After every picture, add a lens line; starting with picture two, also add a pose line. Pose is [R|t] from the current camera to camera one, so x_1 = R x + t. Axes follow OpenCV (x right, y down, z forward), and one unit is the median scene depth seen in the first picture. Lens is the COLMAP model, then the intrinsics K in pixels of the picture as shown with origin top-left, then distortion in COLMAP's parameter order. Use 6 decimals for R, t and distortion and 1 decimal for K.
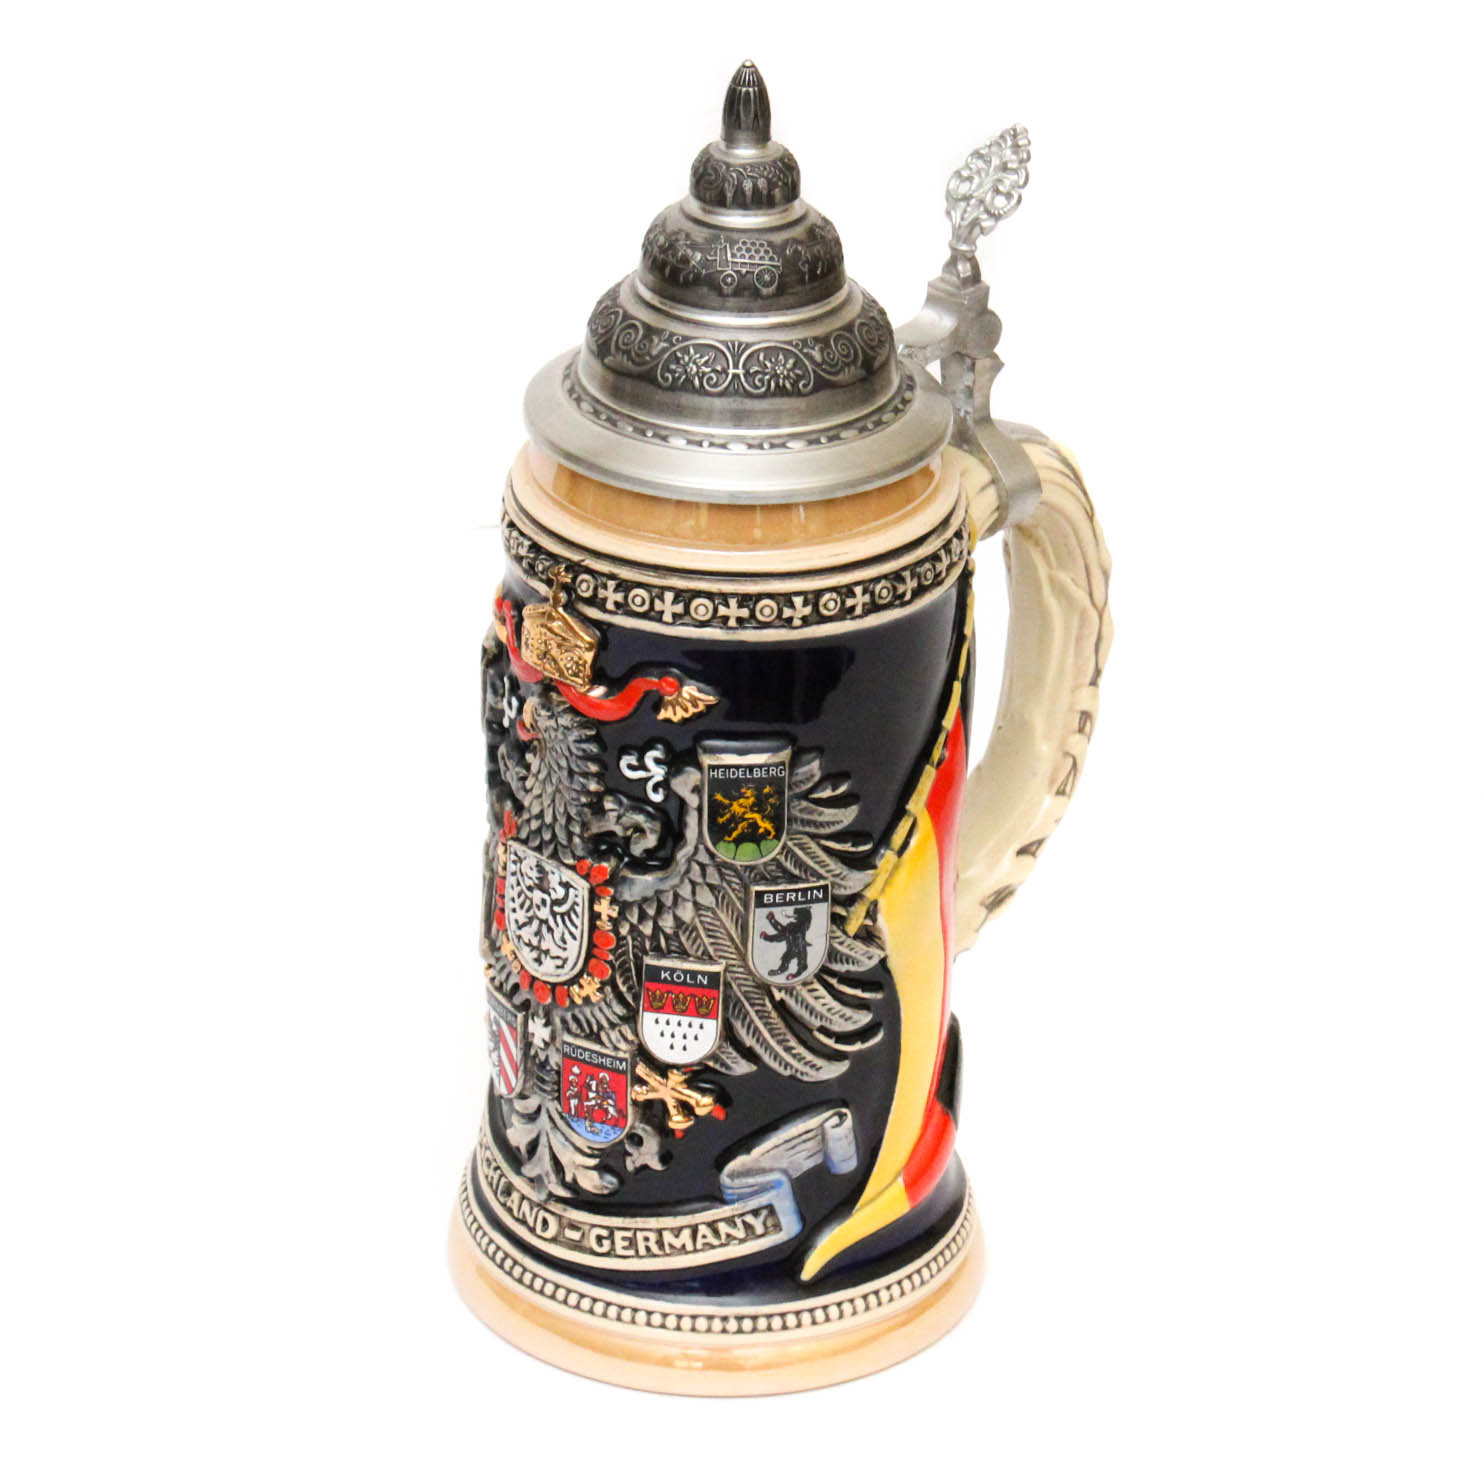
lens RADIAL K [[5786.8, 0, 742.0], [0, 5786.8, 742.0], [0, 0, 1]] dist [-0.060410, 4.001349]
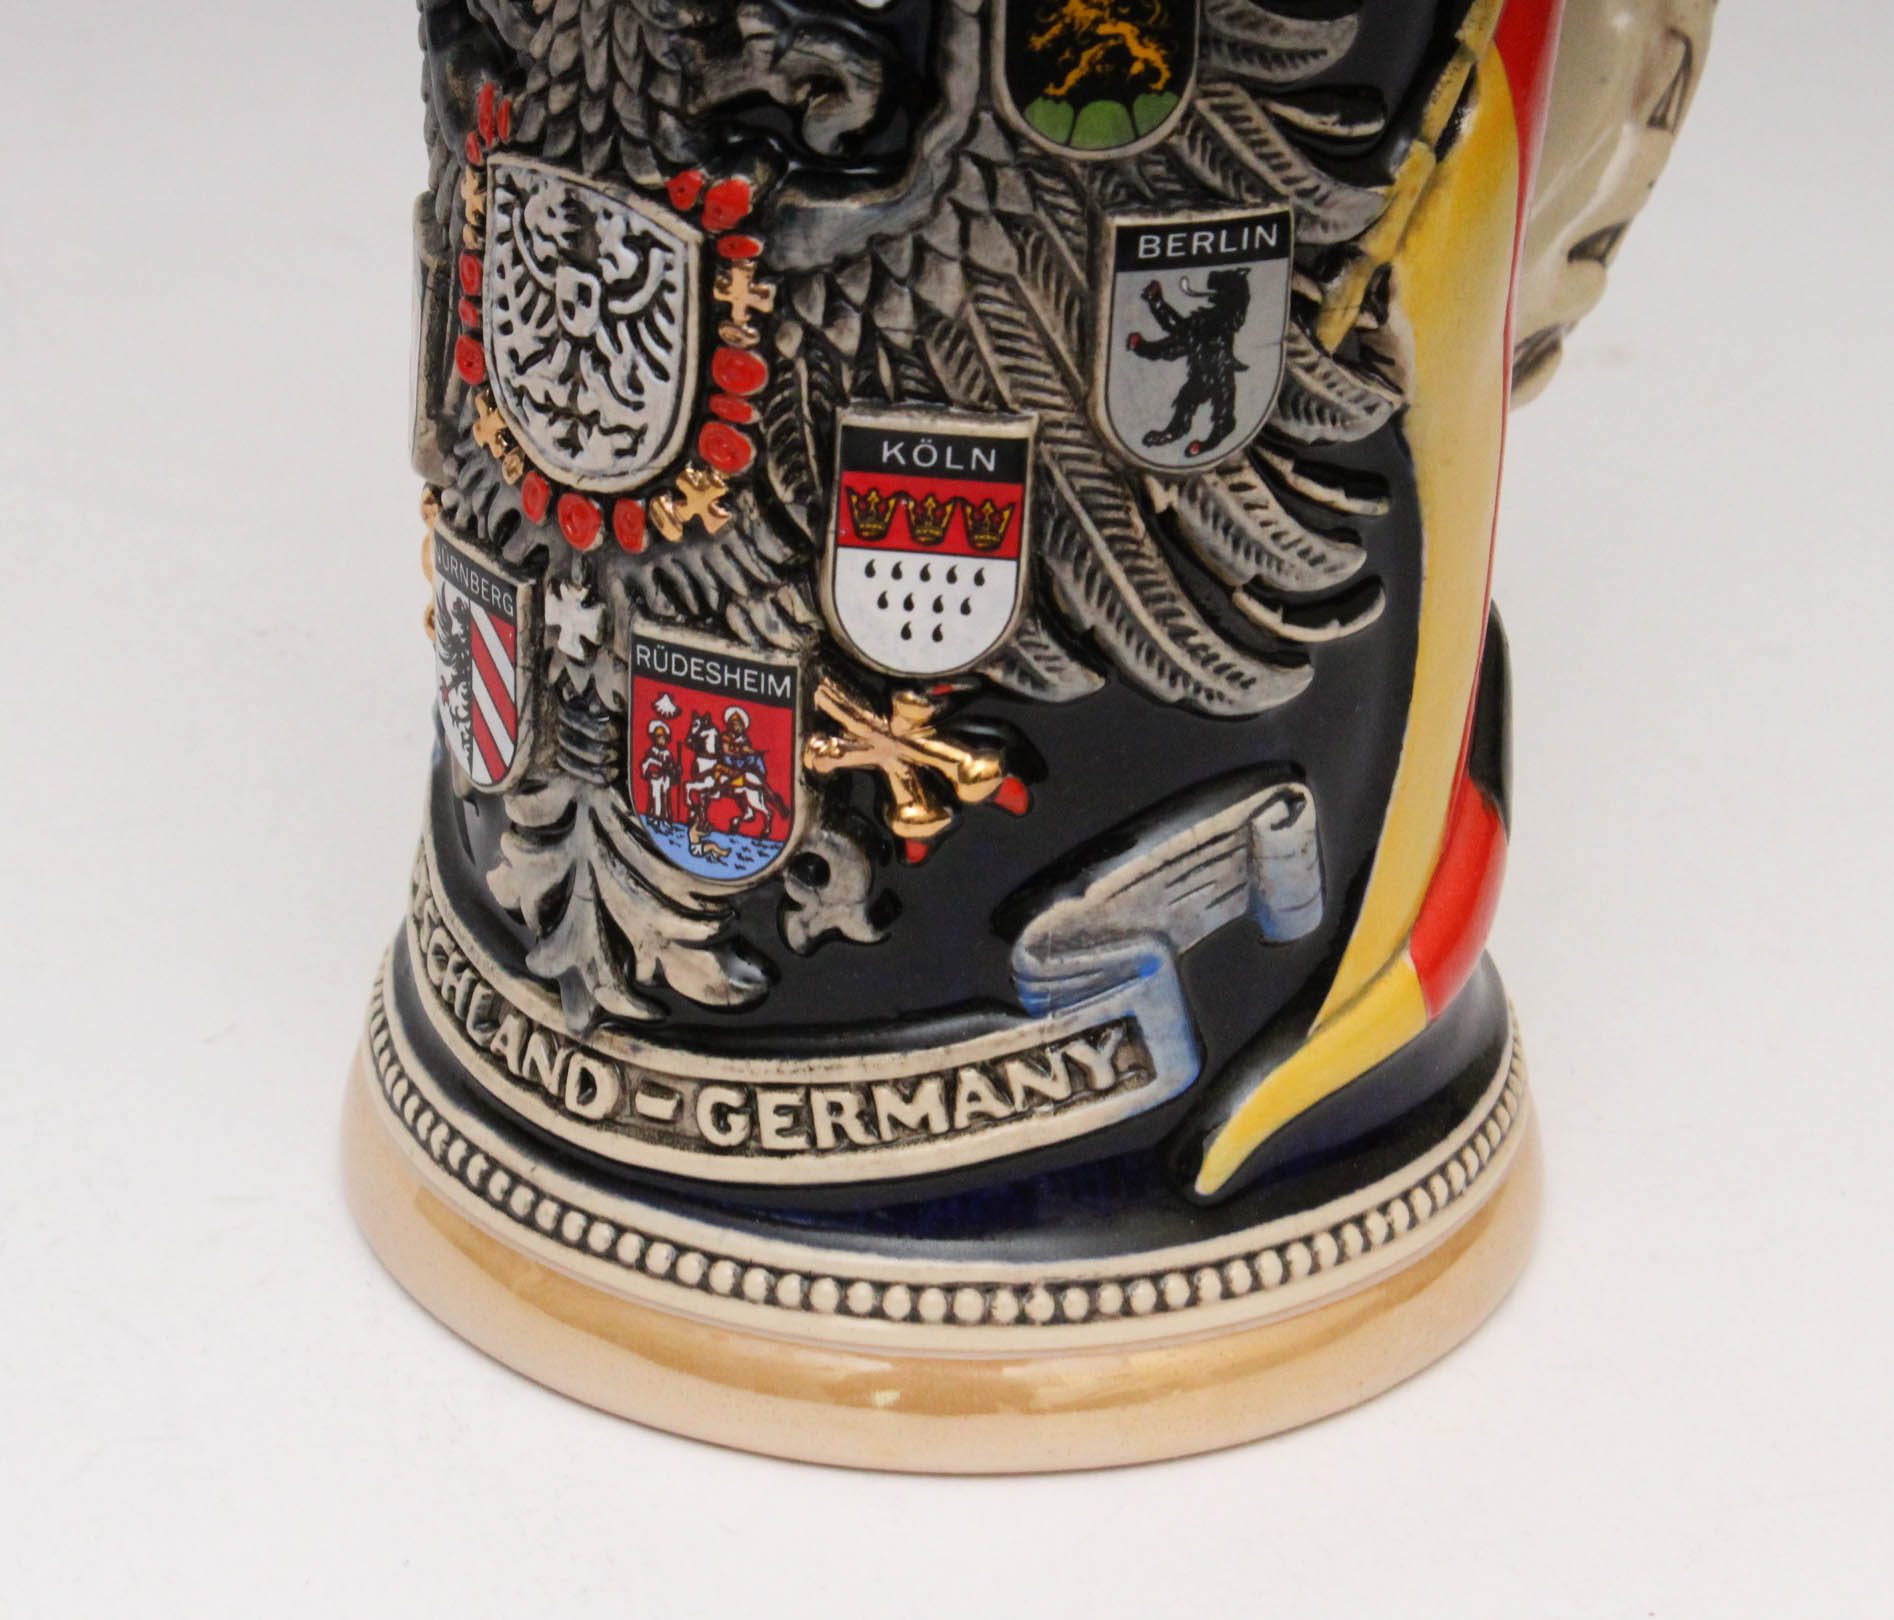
lens RADIAL K [[5883.0, 0, 753.6], [0, 5883.0, 811.1], [0, 0, 1]] dist [0.061693, 0.005025]
pose [[0.997983, -0.029054, 0.056444, -0.047003], [0.028846, 0.999574, 0.004495, 0.063121], [-0.056551, -0.002858, 0.998396, 0.580122]]
